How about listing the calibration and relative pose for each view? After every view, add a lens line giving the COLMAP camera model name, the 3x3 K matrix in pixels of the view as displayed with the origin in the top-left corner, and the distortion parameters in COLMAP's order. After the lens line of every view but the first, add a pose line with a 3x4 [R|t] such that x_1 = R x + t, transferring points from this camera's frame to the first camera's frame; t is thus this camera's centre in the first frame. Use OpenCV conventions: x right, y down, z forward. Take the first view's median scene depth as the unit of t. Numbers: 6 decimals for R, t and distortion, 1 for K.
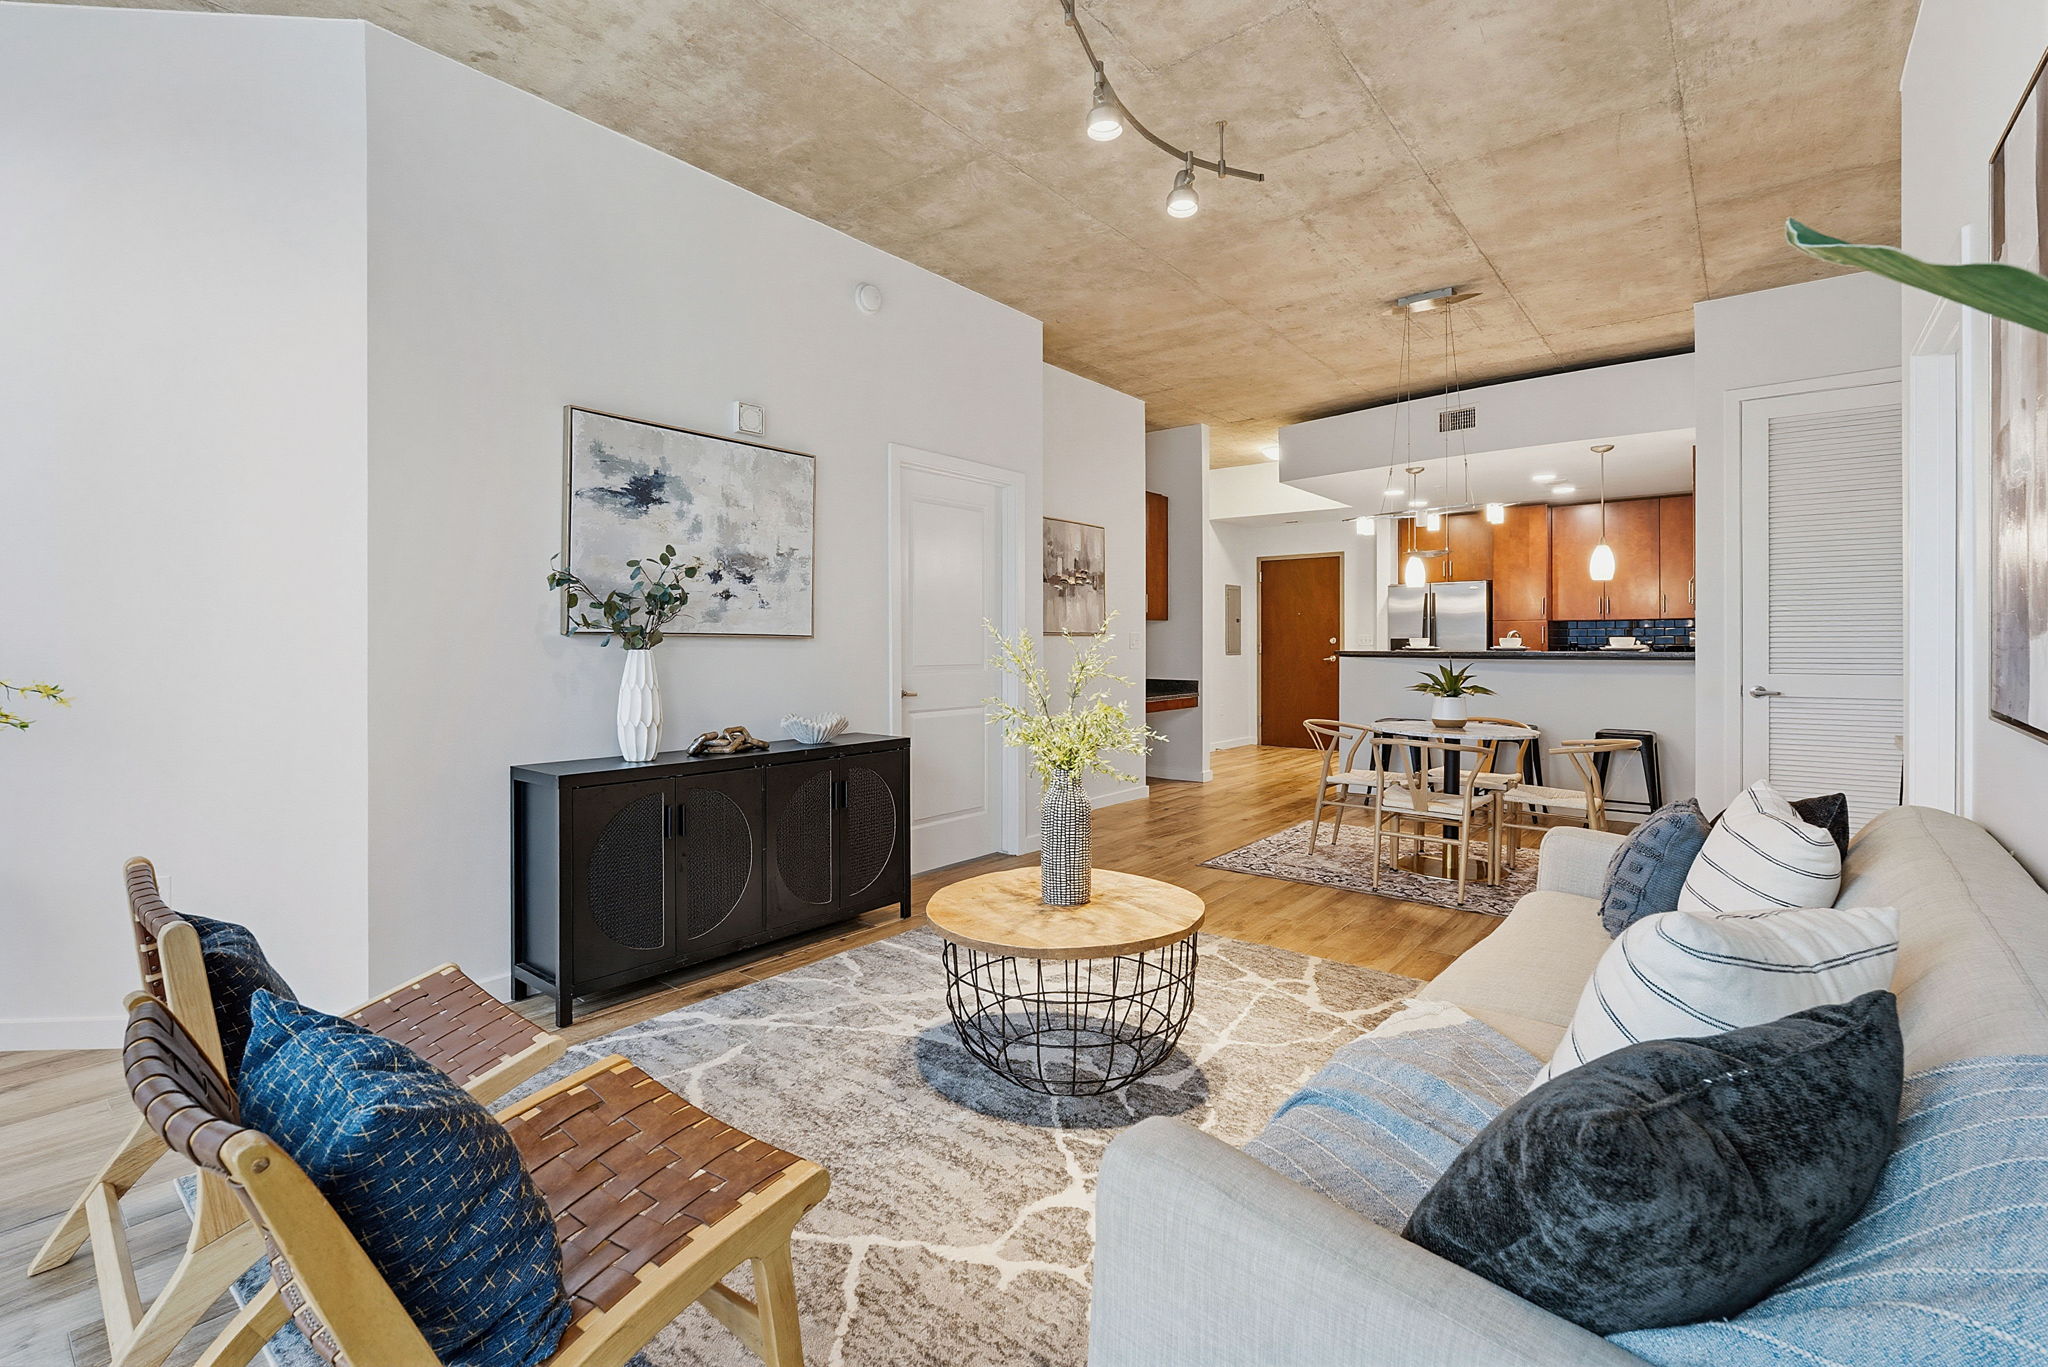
lens RADIAL K [[895.7, 0, 1030.2], [0, 895.7, 669.7], [0, 0, 1]] dist [-0.007795, -0.000037]
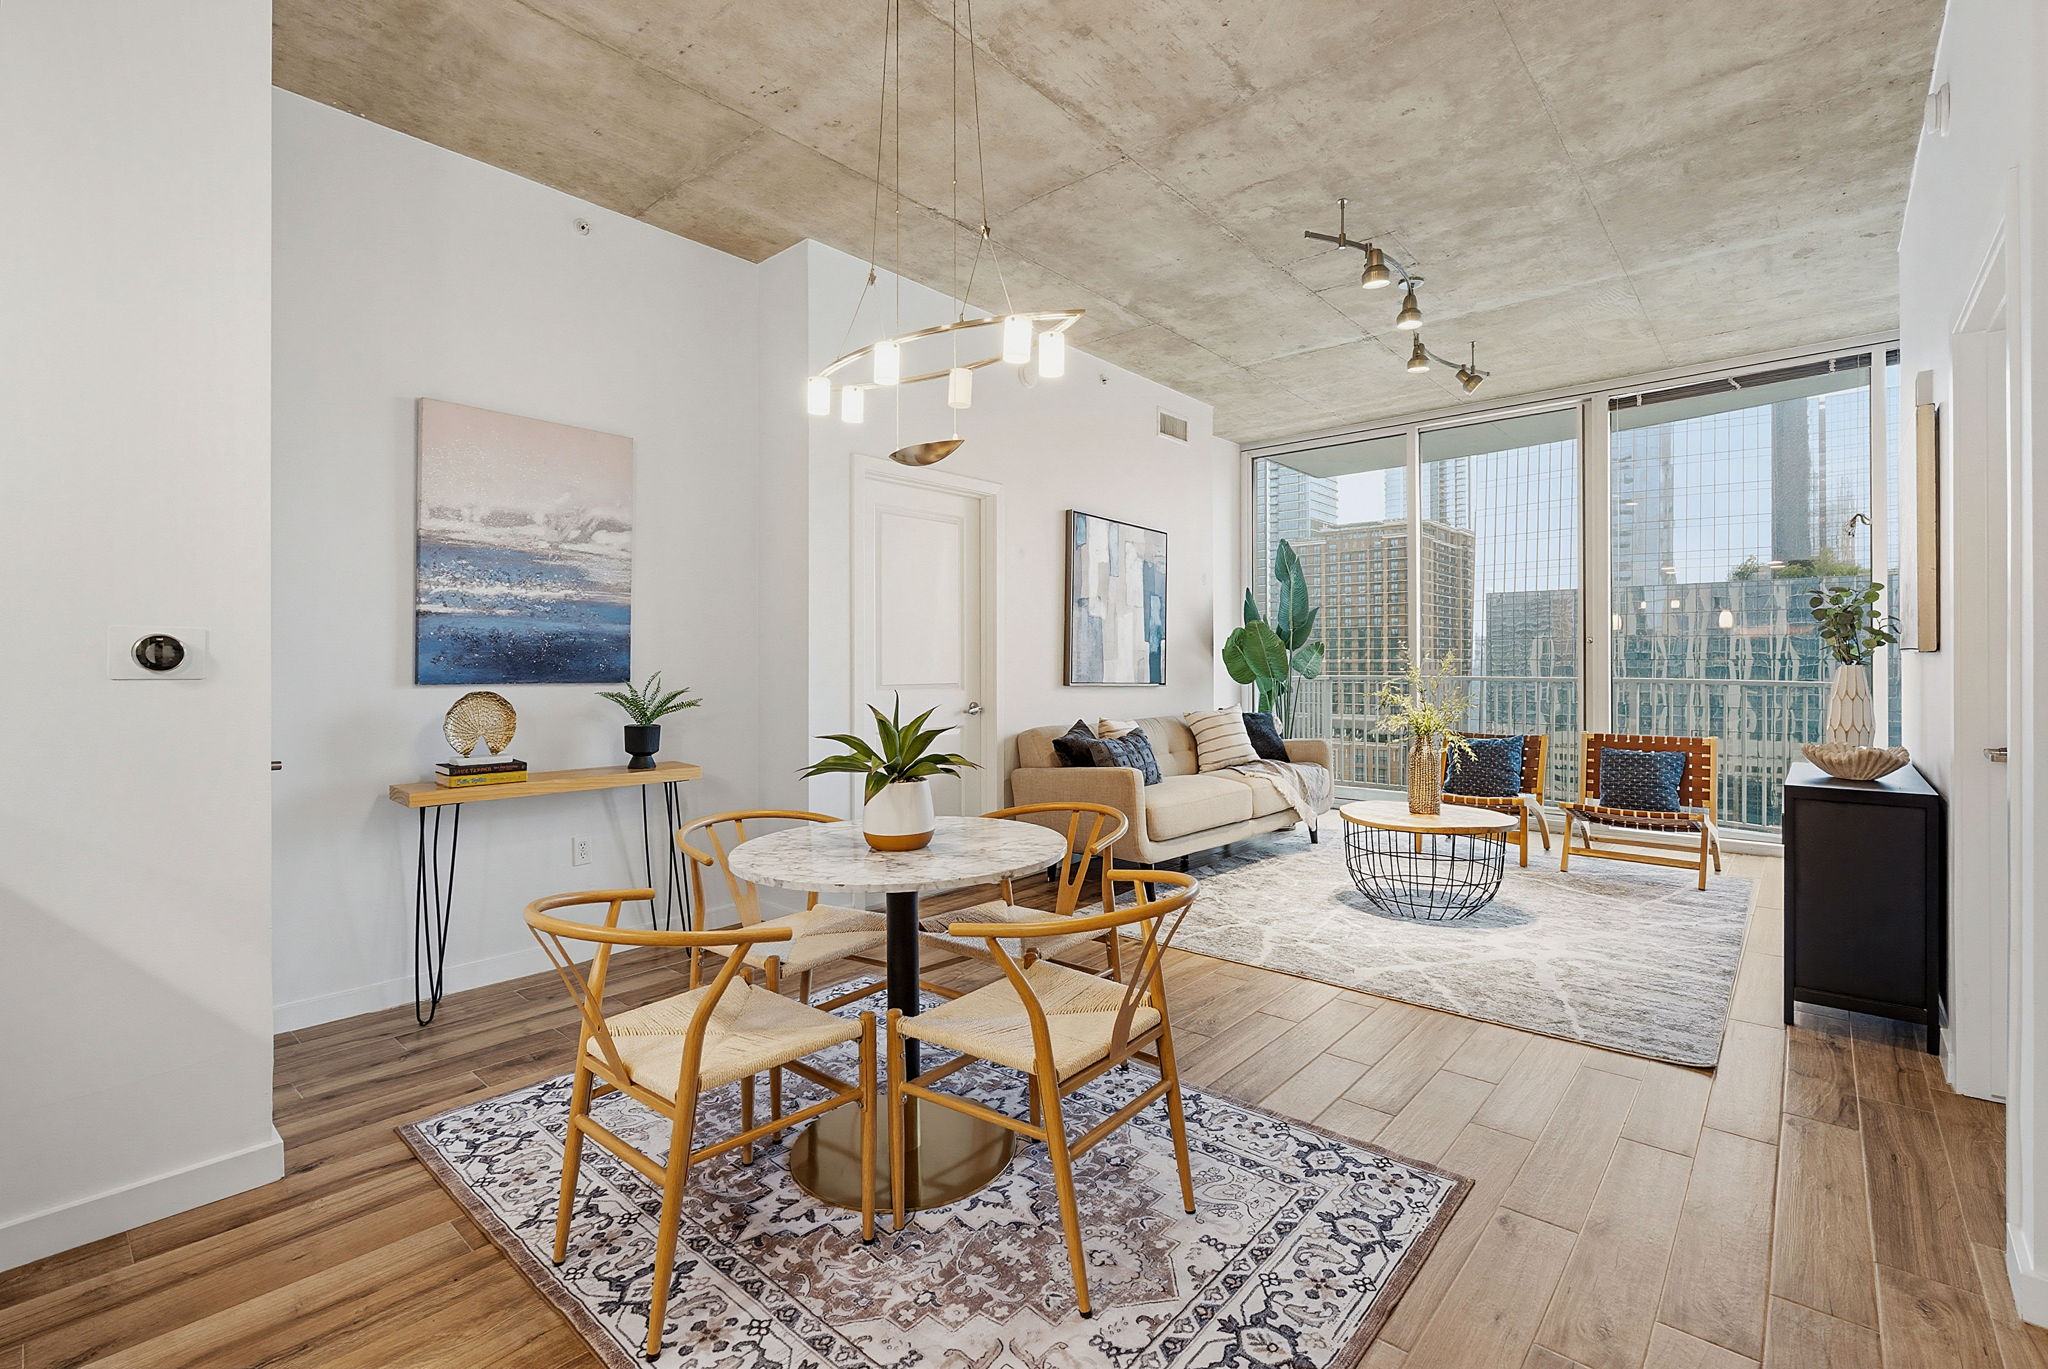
lens RADIAL K [[901.1, 0, 1023.9], [0, 901.1, 665.3], [0, 0, 1]] dist [-0.005026, -0.000014]
pose [[-0.999164, 0.002062, 0.040818, 0.275312], [0.003432, 0.999432, 0.033528, -0.031119], [-0.040726, 0.033641, -0.998604, 1.045440]]
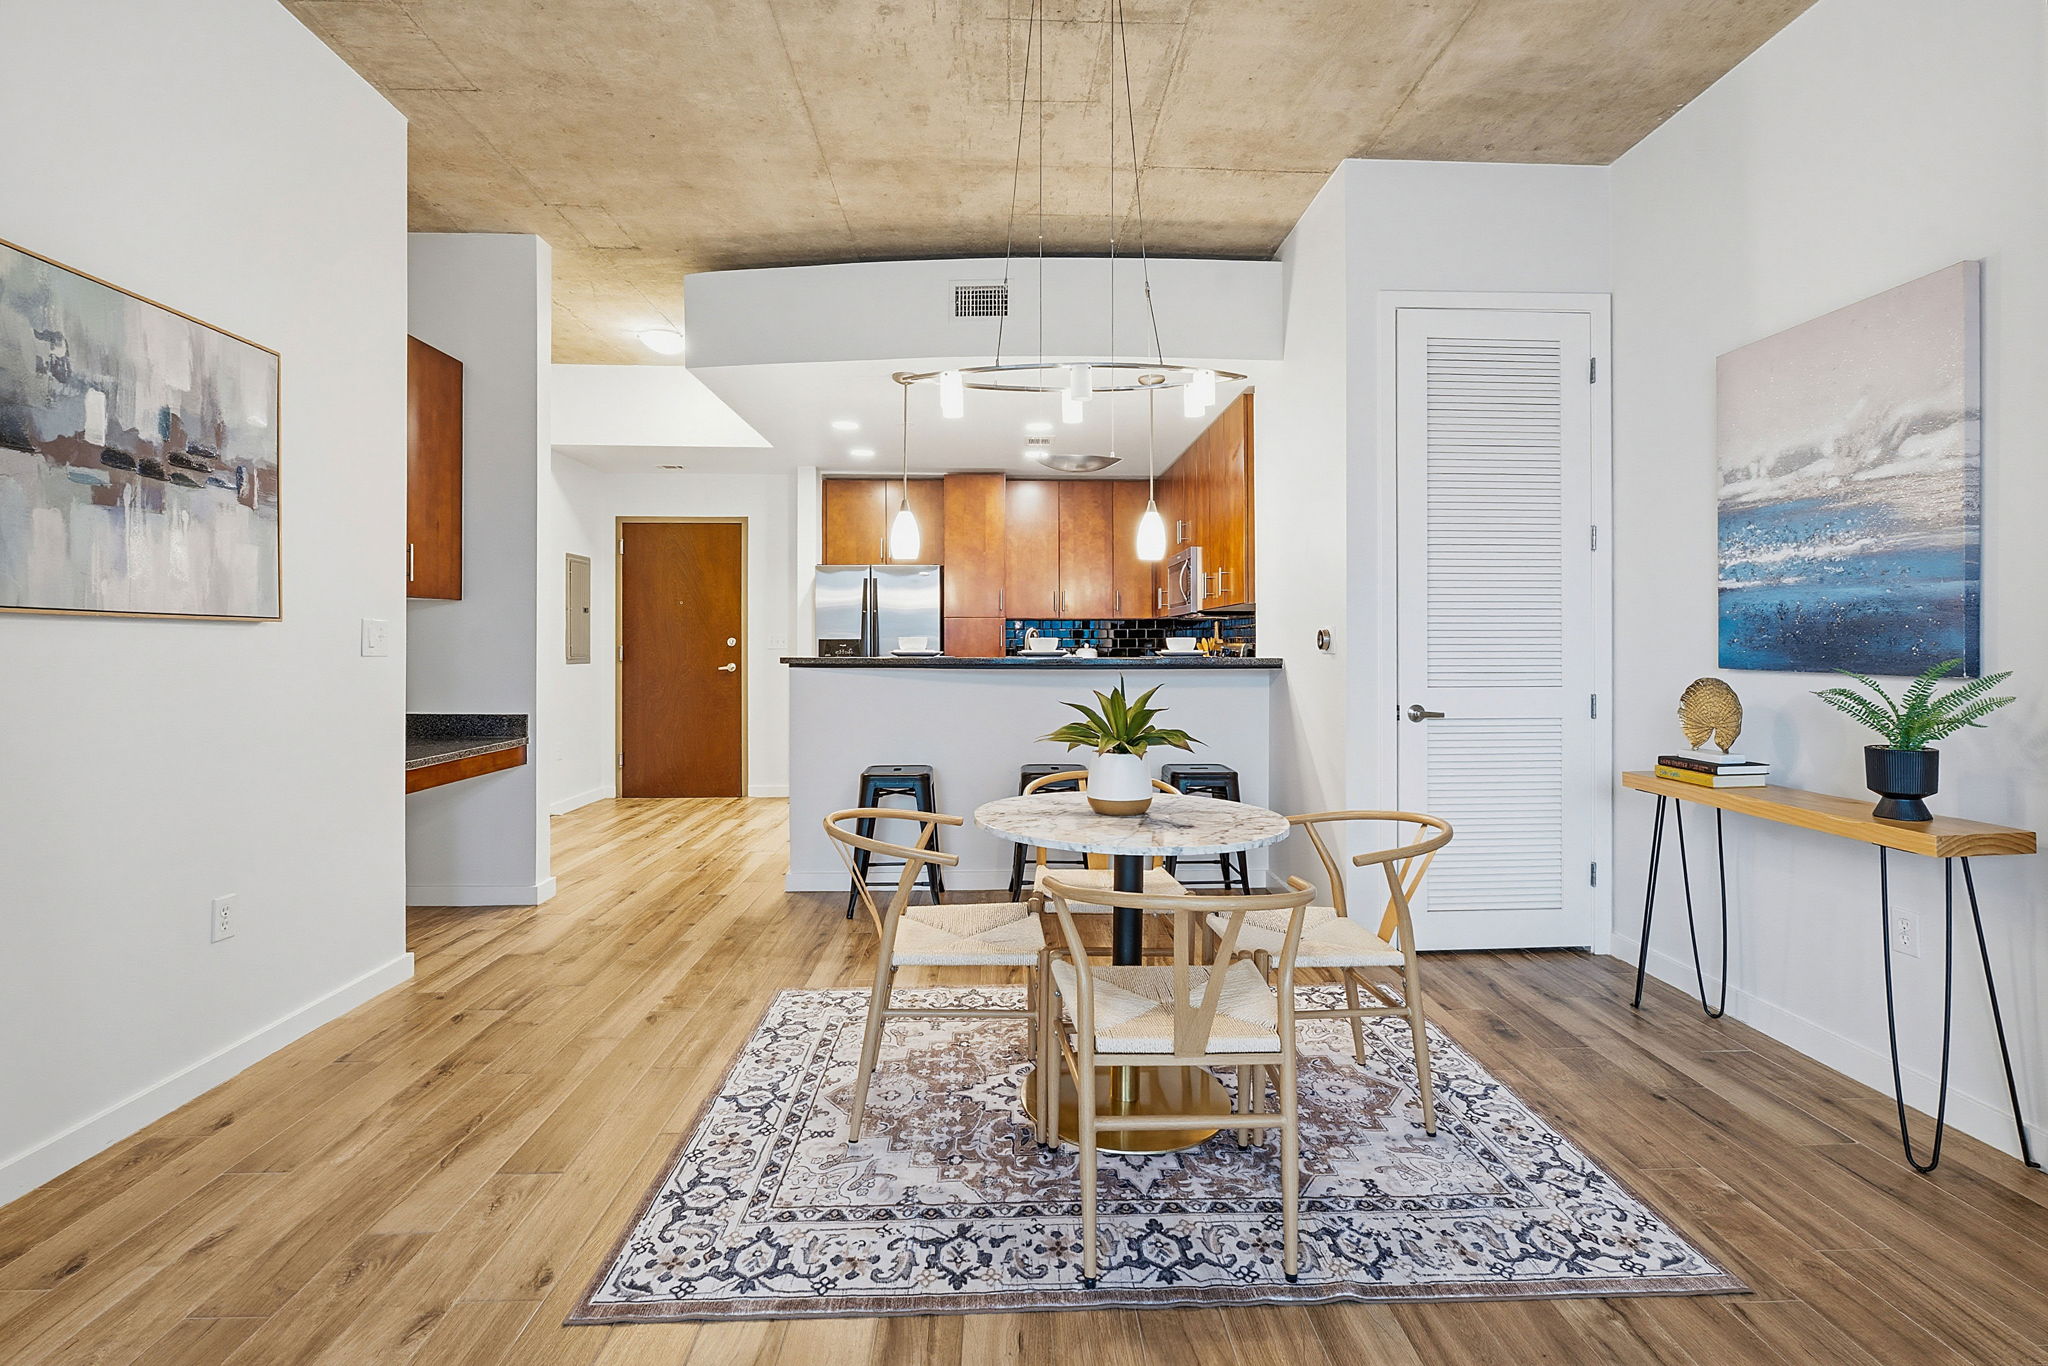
lens RADIAL K [[910.4, 0, 1026.9], [0, 910.4, 634.0], [0, 0, 1]] dist [-0.006469, 0.000148]
pose [[0.755148, 0.010142, 0.655476, 0.069960], [0.018692, 0.999141, -0.036995, -0.012879], [-0.655288, 0.040189, 0.754309, 0.477127]]
